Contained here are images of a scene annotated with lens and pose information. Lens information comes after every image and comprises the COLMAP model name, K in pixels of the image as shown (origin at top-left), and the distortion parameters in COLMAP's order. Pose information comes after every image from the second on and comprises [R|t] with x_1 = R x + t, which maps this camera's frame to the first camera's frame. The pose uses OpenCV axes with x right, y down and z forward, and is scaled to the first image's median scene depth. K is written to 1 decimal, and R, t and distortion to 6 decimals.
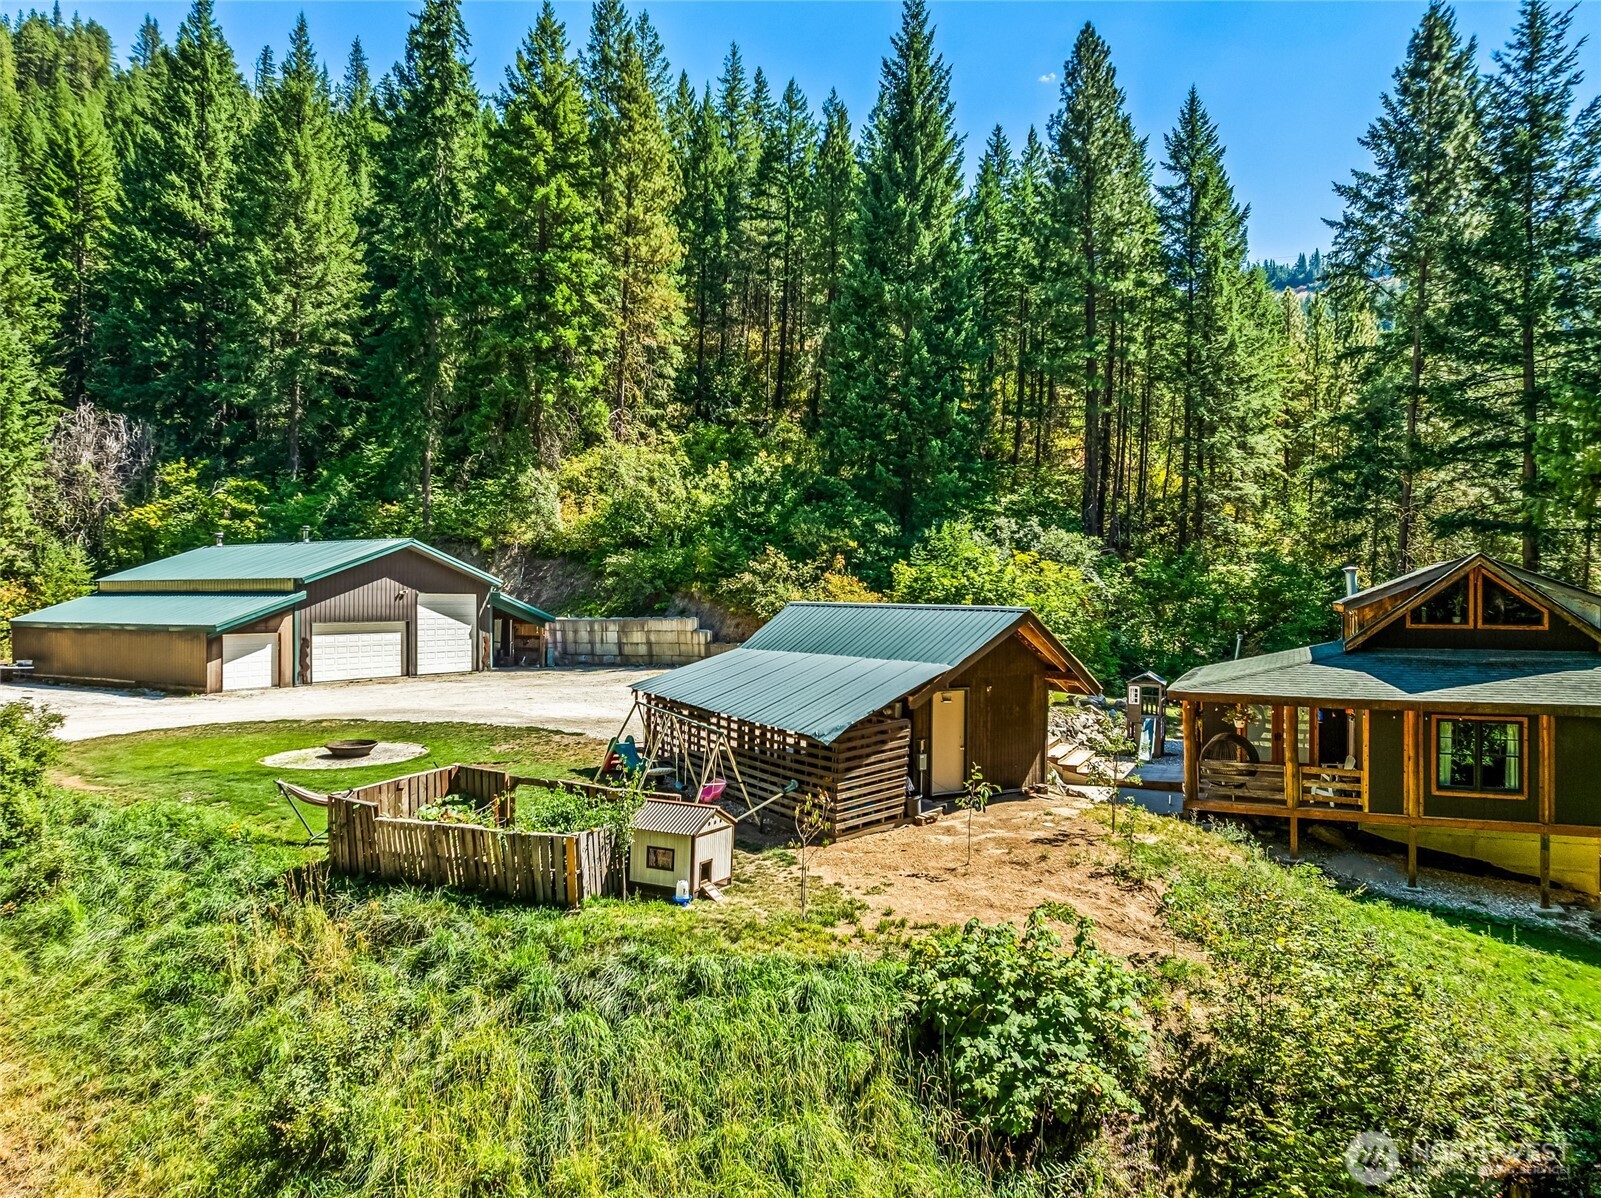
lens RADIAL K [[1113.9, 0, 804.6], [0, 1113.9, 600.1], [0, 0, 1]] dist [-0.033639, 0.017265]
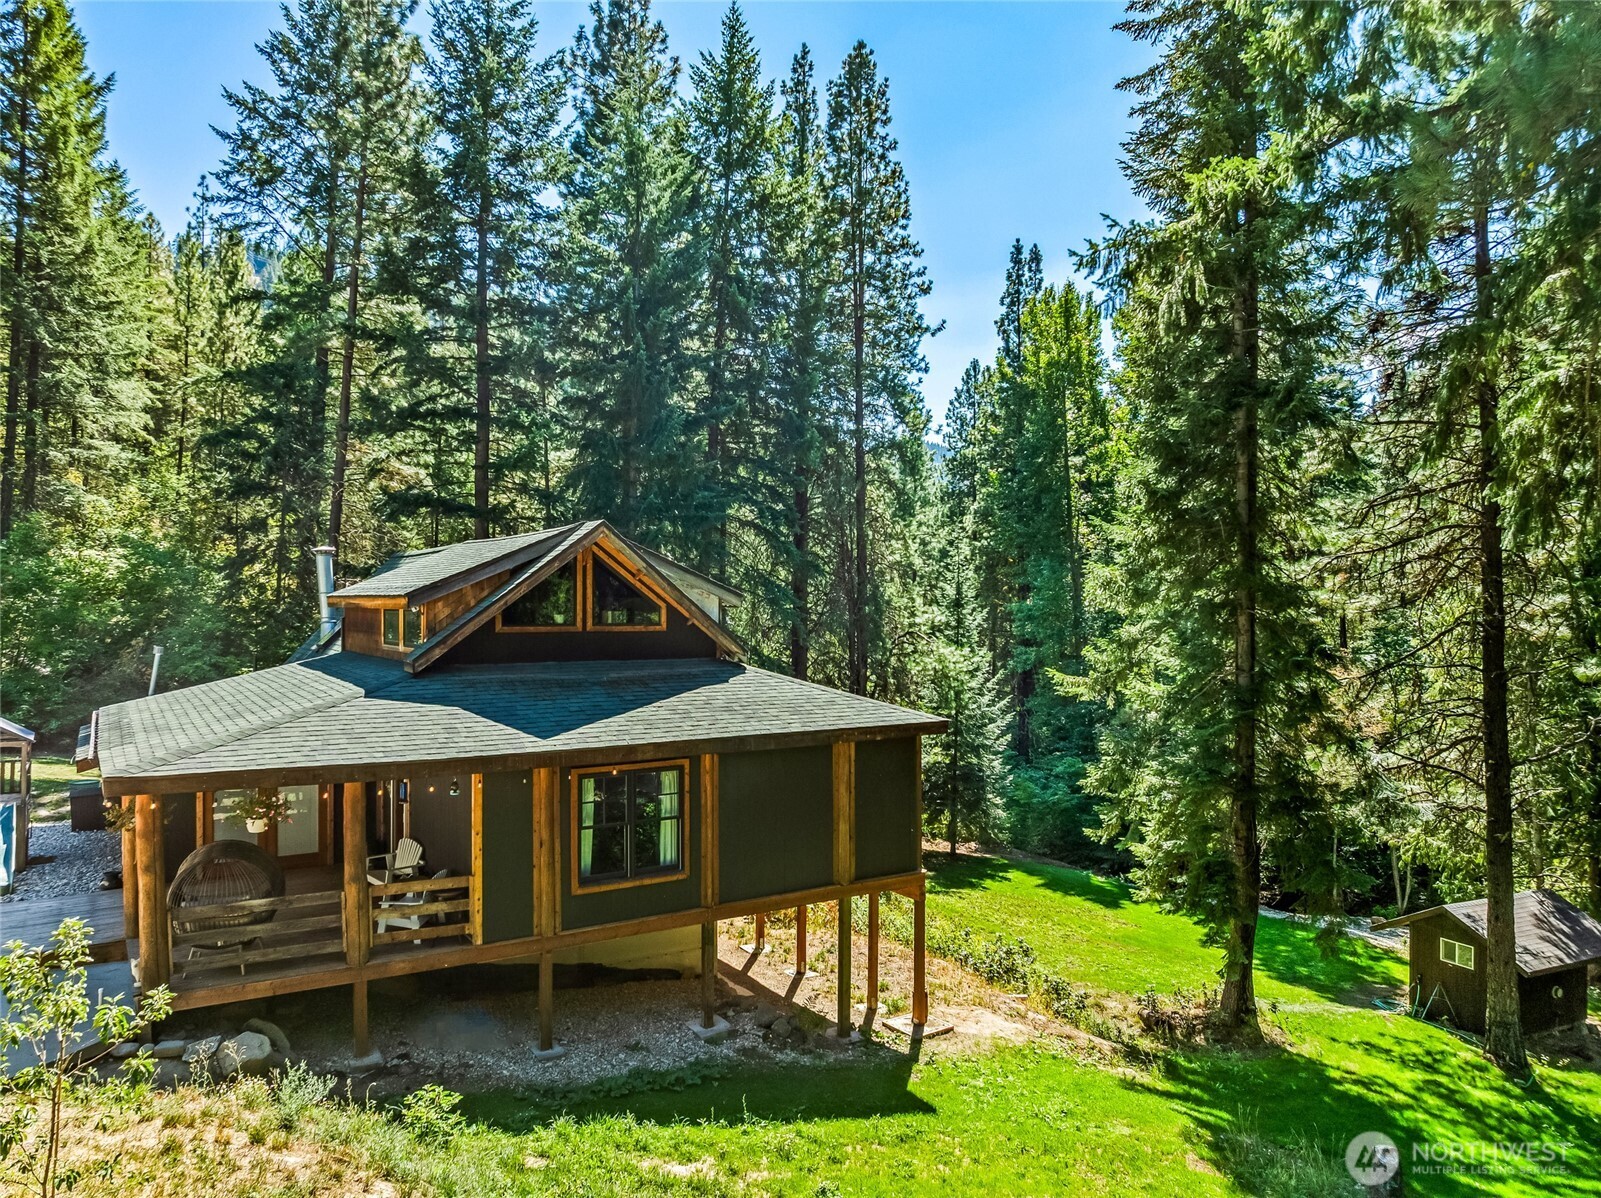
lens RADIAL K [[1113.9, 0, 804.6], [0, 1113.9, 600.1], [0, 0, 1]] dist [-0.033639, 0.017265]
pose [[0.555439, -0.000662, 0.831557, 0.042134], [0.001280, 0.999999, -0.000059, 0.002659], [-0.831556, 0.001097, 0.555439, 0.198198]]
